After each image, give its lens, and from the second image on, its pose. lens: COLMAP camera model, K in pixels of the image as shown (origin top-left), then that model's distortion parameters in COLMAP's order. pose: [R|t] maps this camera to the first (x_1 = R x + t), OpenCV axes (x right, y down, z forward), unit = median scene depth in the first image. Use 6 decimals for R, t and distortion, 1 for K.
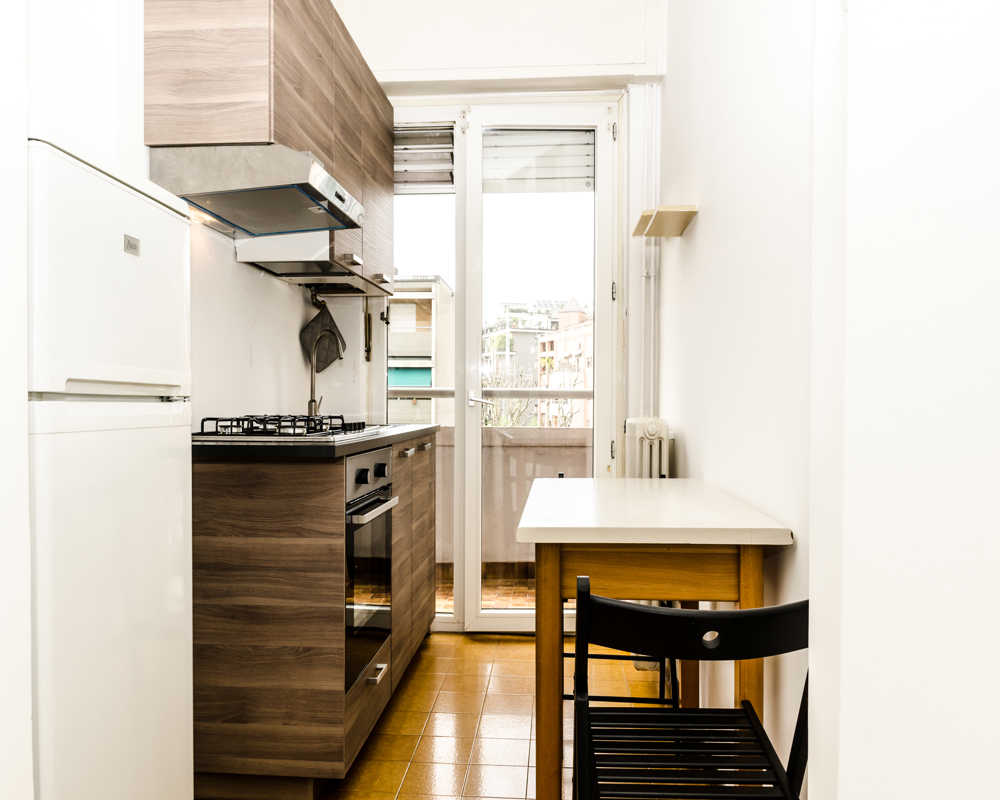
lens RADIAL K [[750.5, 0, 498.6], [0, 750.5, 403.2], [0, 0, 1]] dist [-0.002232, -0.010841]
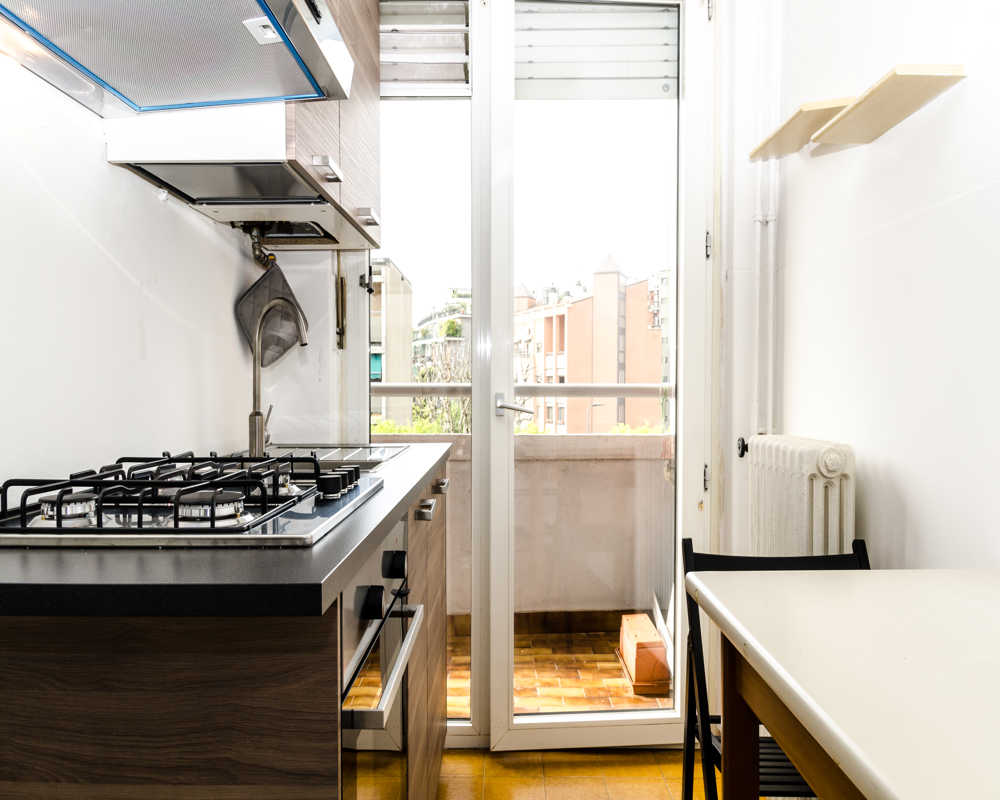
lens RADIAL K [[750.5, 0, 504.5], [0, 750.5, 394.6], [0, 0, 1]] dist [-0.002232, -0.010841]
pose [[0.996965, -0.007239, 0.077518, -0.083282], [0.006651, 0.999947, 0.007840, -0.020129], [-0.077571, -0.007301, 0.996960, 0.334431]]
